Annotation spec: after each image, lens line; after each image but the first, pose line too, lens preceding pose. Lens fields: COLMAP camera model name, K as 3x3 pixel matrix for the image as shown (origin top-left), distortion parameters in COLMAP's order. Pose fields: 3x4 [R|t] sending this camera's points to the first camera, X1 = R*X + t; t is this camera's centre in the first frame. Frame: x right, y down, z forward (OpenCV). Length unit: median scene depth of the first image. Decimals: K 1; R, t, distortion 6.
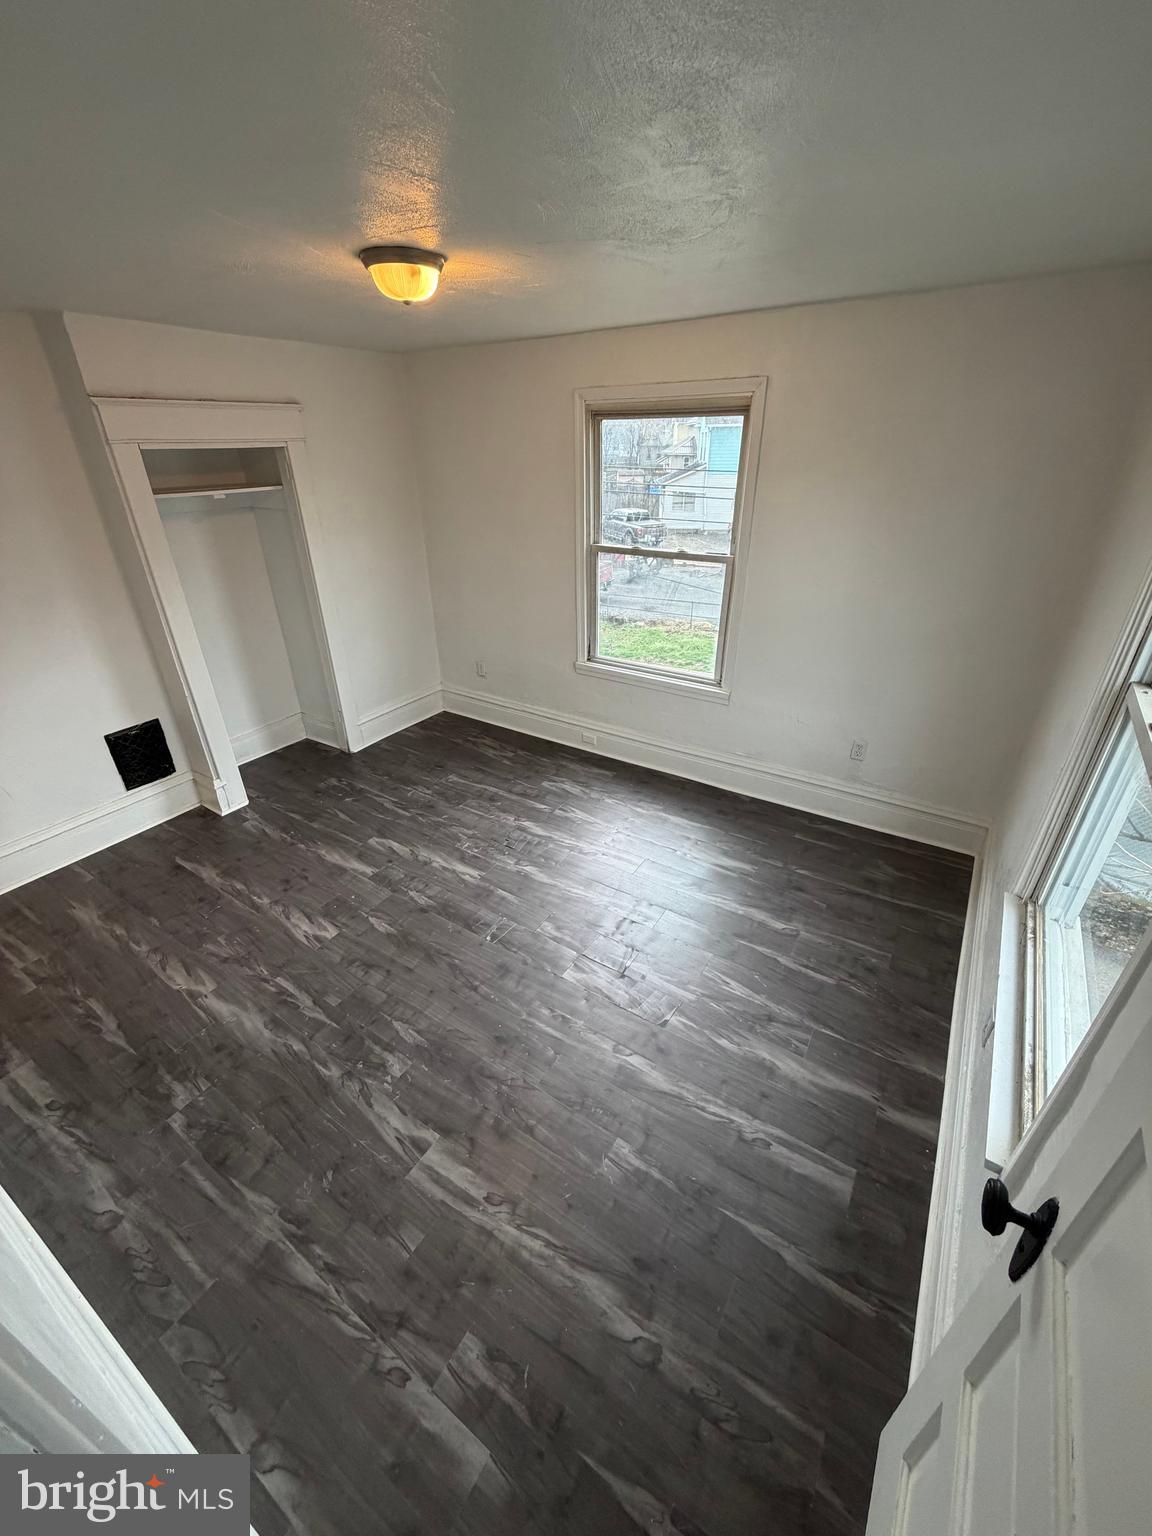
lens RADIAL K [[611.2, 0, 575.6], [0, 611.2, 763.1], [0, 0, 1]] dist [0.001183, 0.000106]
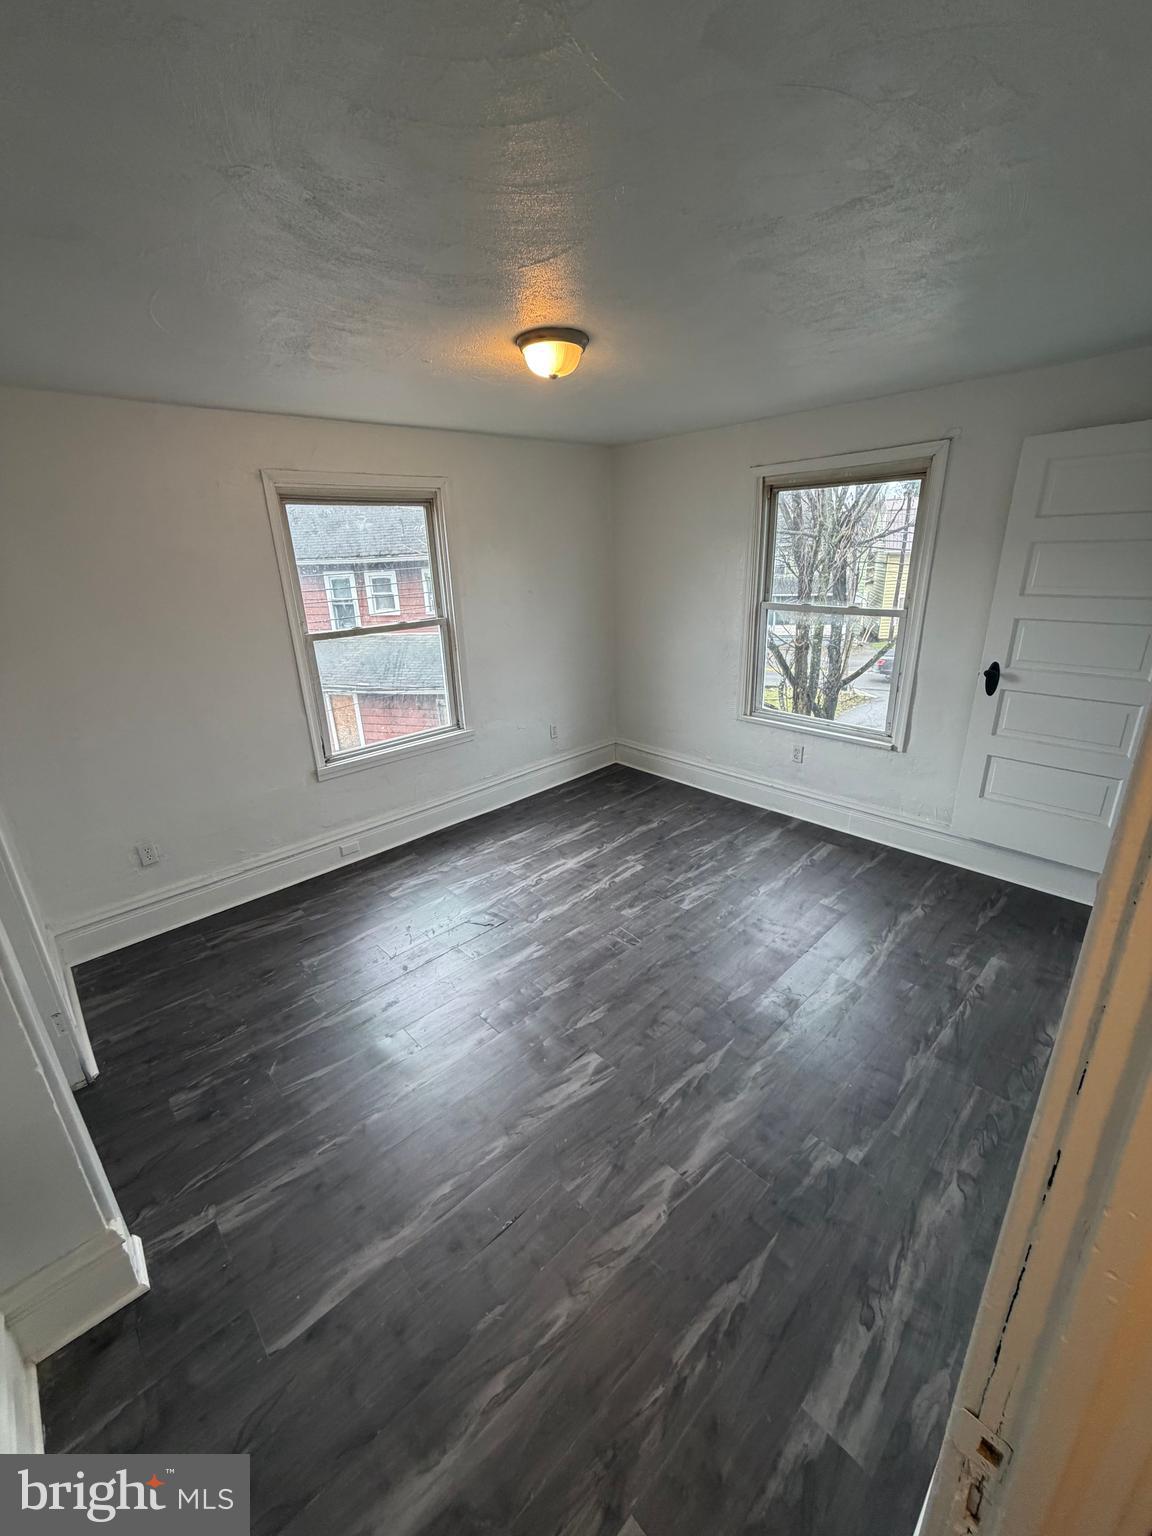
lens RADIAL K [[629.6, 0, 558.4], [0, 629.6, 770.9], [0, 0, 1]] dist [0.000179, 0.000226]
pose [[0.238007, -0.317410, 0.917934, -1.246550], [0.490831, 0.854839, 0.168327, -0.249570], [-0.838115, 0.410488, 0.359252, 0.687121]]
